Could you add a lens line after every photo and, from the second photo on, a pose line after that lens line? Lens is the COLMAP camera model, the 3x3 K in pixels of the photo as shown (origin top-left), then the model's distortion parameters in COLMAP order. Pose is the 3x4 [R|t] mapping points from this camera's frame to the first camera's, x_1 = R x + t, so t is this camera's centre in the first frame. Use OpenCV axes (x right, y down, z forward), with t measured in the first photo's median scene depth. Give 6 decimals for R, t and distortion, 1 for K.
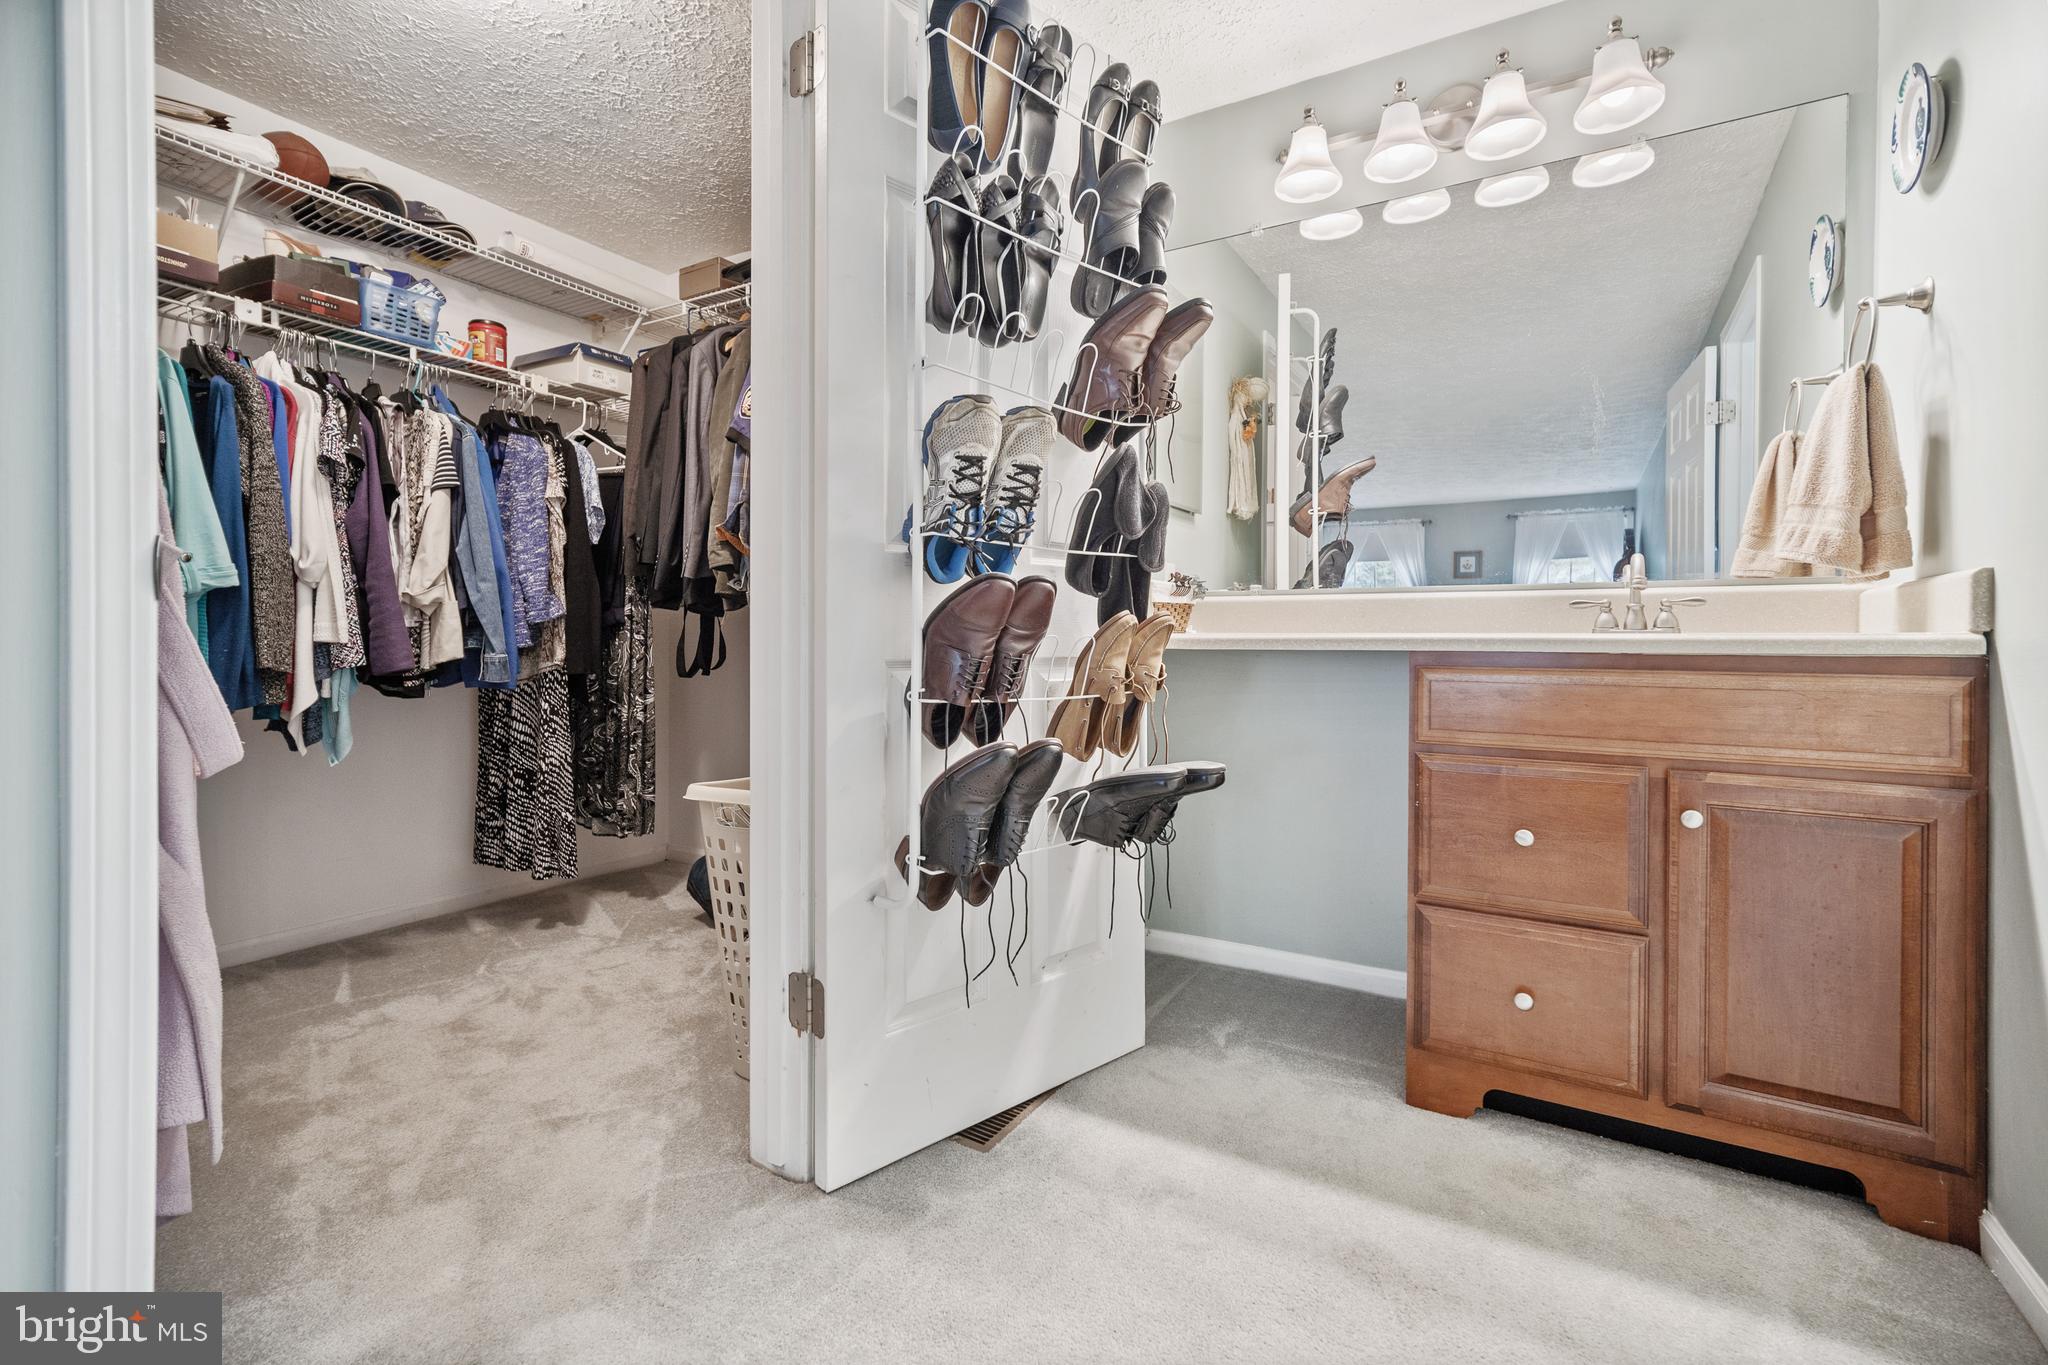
lens RADIAL K [[898.6, 0, 1048.0], [0, 898.6, 675.6], [0, 0, 1]] dist [-0.000890, 0.000125]
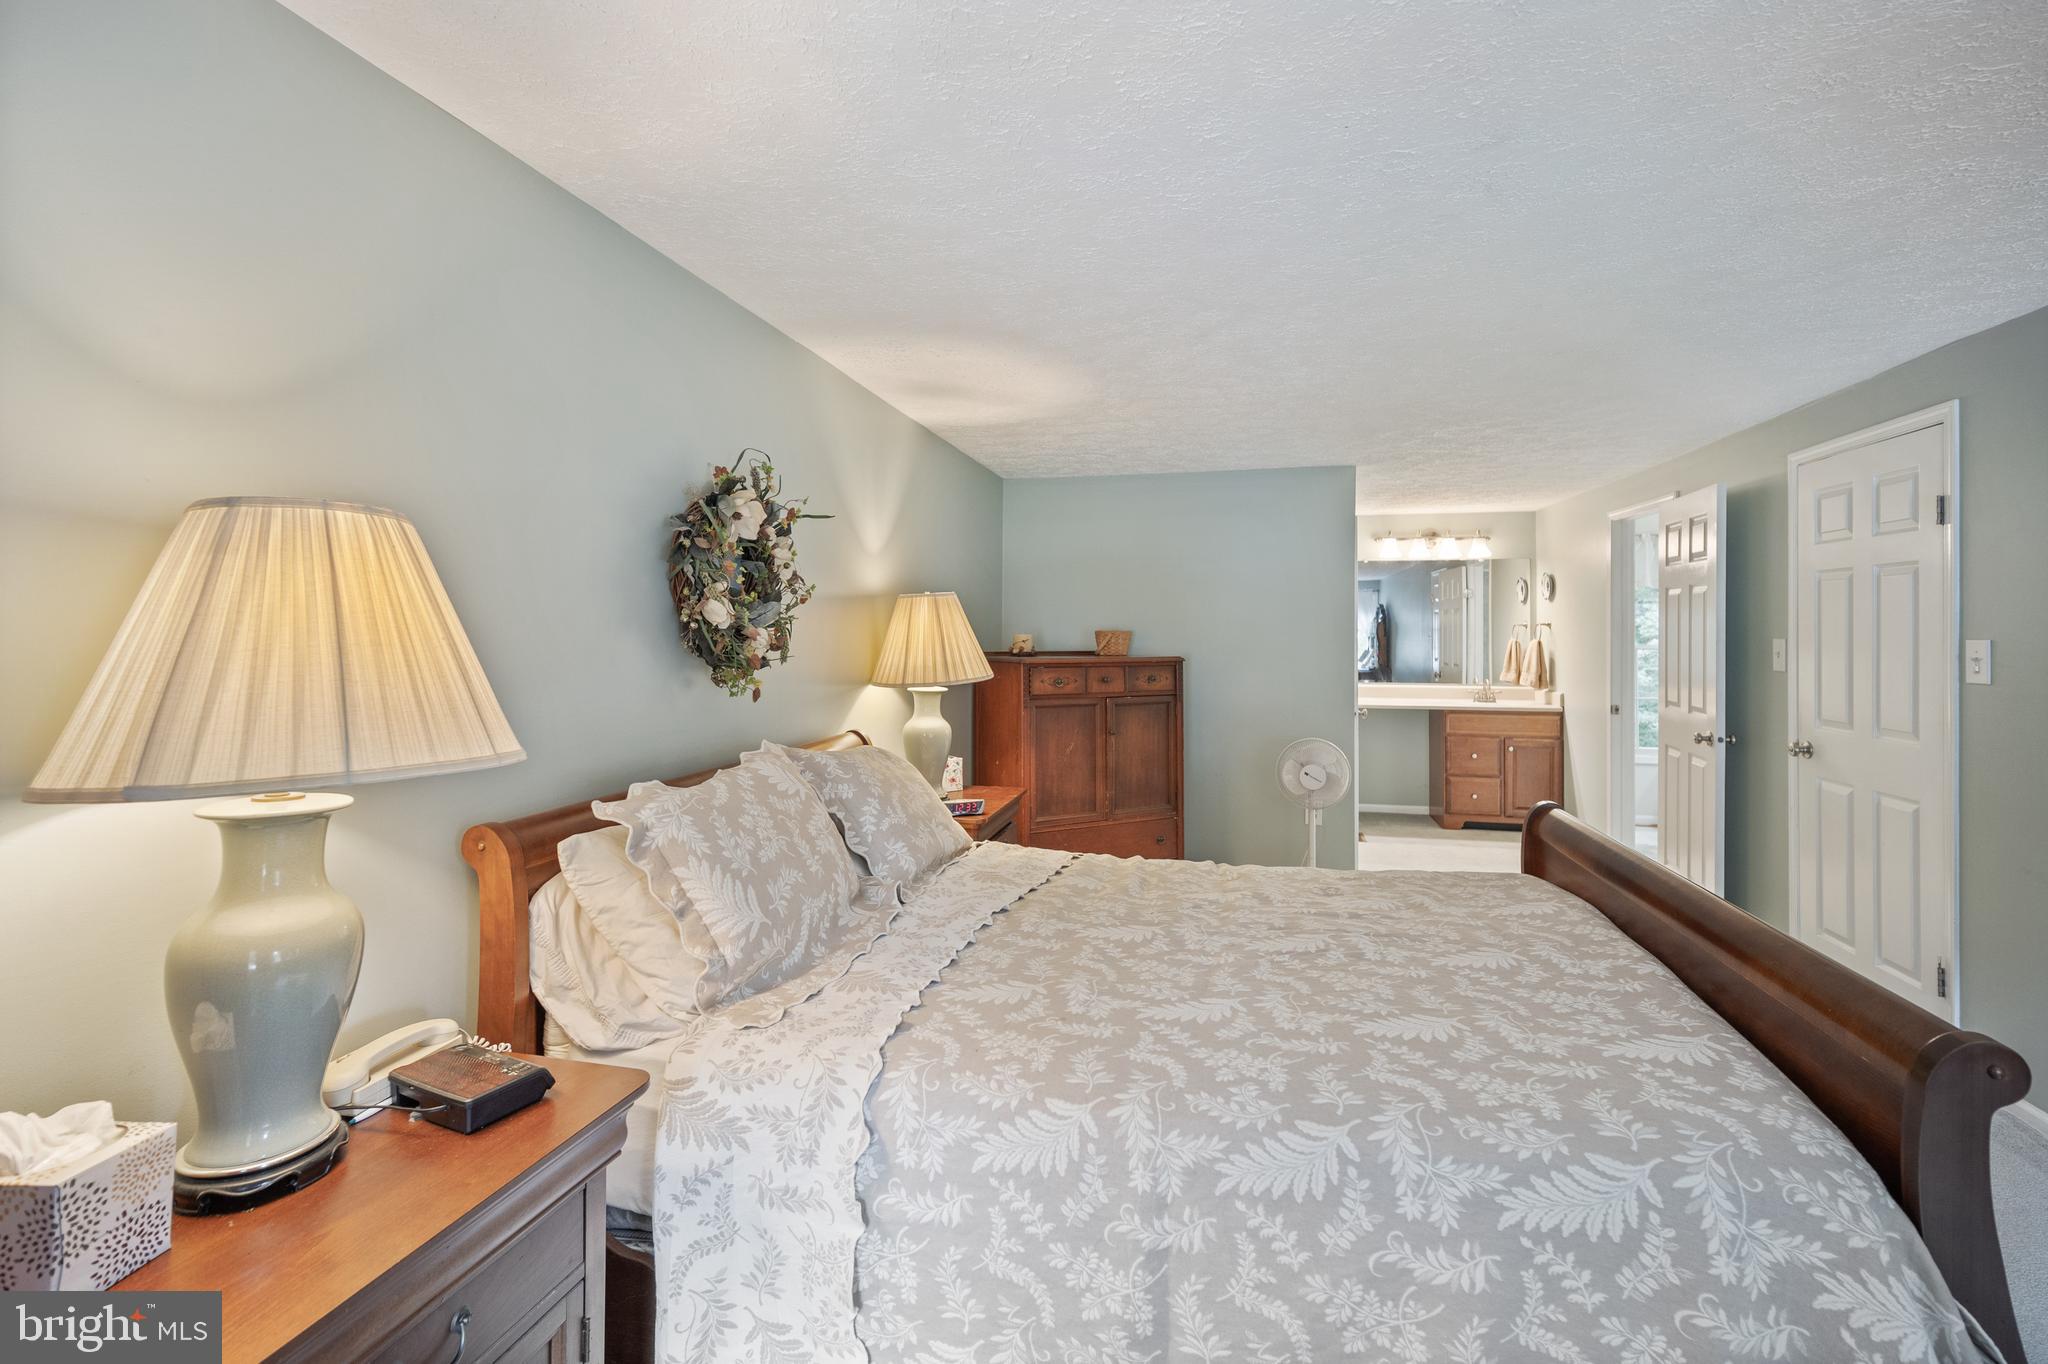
lens RADIAL K [[898.6, 0, 1048.0], [0, 898.6, 675.1], [0, 0, 1]] dist [-0.000890, 0.000125]
pose [[0.959890, -0.009033, 0.280232, -2.612140], [0.014107, 0.999771, -0.016095, -0.158154], [-0.280022, 0.019403, 0.959797, -2.526466]]
